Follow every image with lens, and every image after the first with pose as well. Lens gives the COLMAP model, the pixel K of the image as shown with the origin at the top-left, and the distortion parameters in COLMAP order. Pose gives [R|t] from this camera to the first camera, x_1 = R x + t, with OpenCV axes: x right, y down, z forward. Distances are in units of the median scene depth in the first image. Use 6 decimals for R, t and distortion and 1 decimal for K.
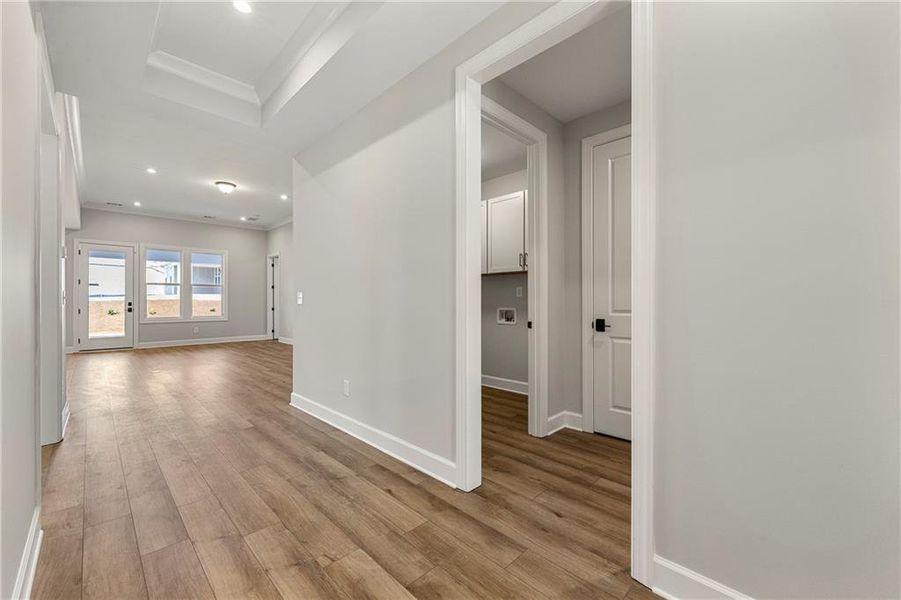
lens RADIAL K [[365.2, 0, 452.0], [0, 365.2, 302.8], [0, 0, 1]] dist [-0.000128, 0.000679]
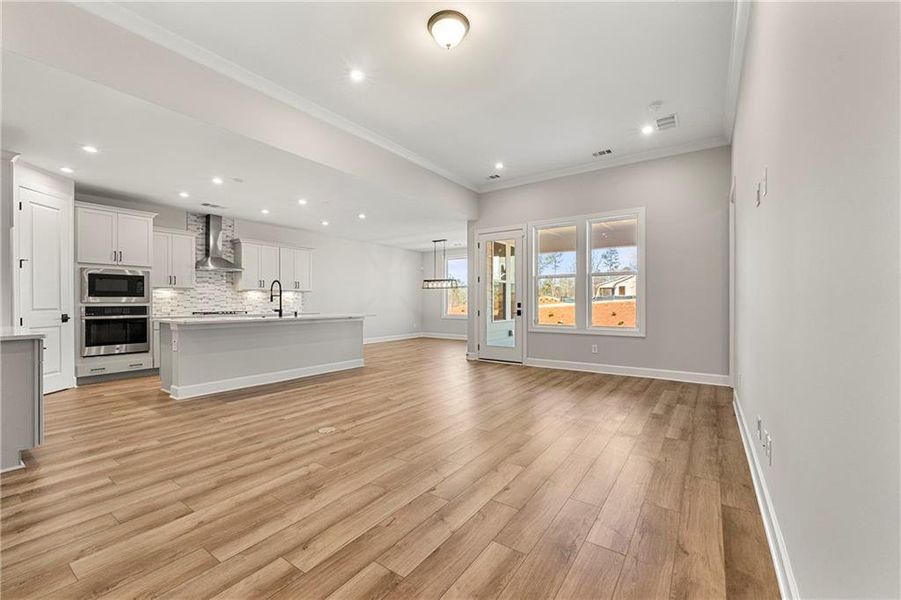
lens RADIAL K [[365.2, 0, 454.8], [0, 365.2, 303.7], [0, 0, 1]] dist [-0.000128, 0.000679]
pose [[0.181996, 0.004751, -0.983288, -0.150846], [-0.001730, 0.999988, 0.004511, -0.002748], [0.983298, 0.000880, 0.182002, 0.691157]]
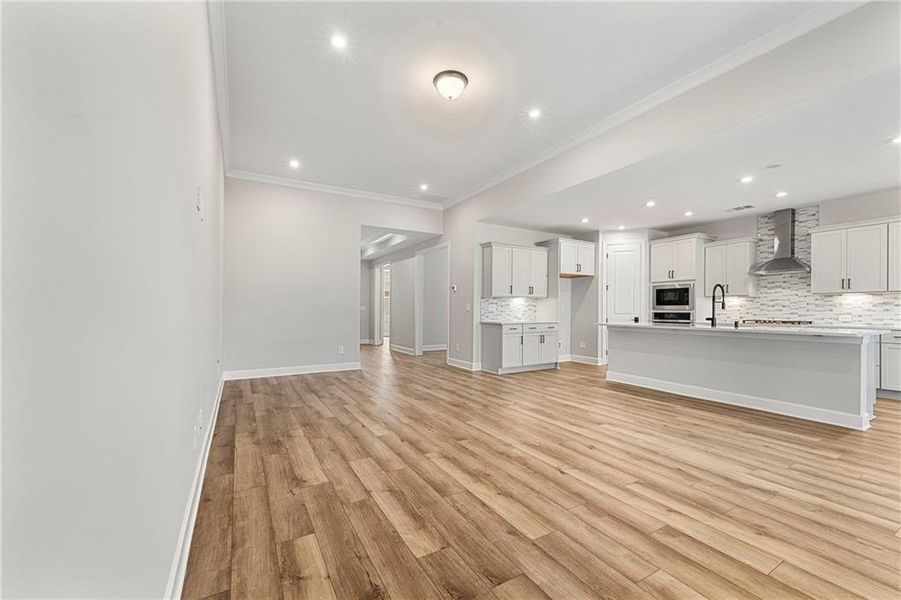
lens RADIAL K [[365.2, 0, 453.9], [0, 365.2, 305.8], [0, 0, 1]] dist [-0.000128, 0.000679]
pose [[-0.969521, 0.000792, 0.245009, -0.561648], [-0.001055, 0.999972, -0.007409, -0.003223], [-0.245008, -0.007442, -0.969493, 1.112246]]
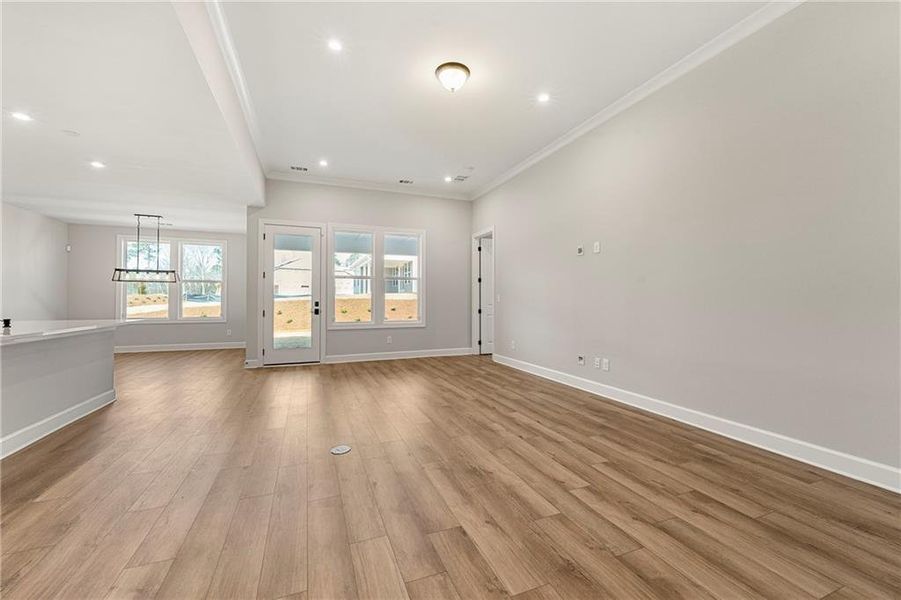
lens RADIAL K [[365.2, 0, 450.1], [0, 365.2, 299.9], [0, 0, 1]] dist [-0.000128, 0.000679]
pose [[0.918754, -0.001086, -0.394829, -0.314806], [-0.000556, 0.999992, -0.004045, -0.001981], [0.394830, 0.003936, 0.918746, 0.395192]]
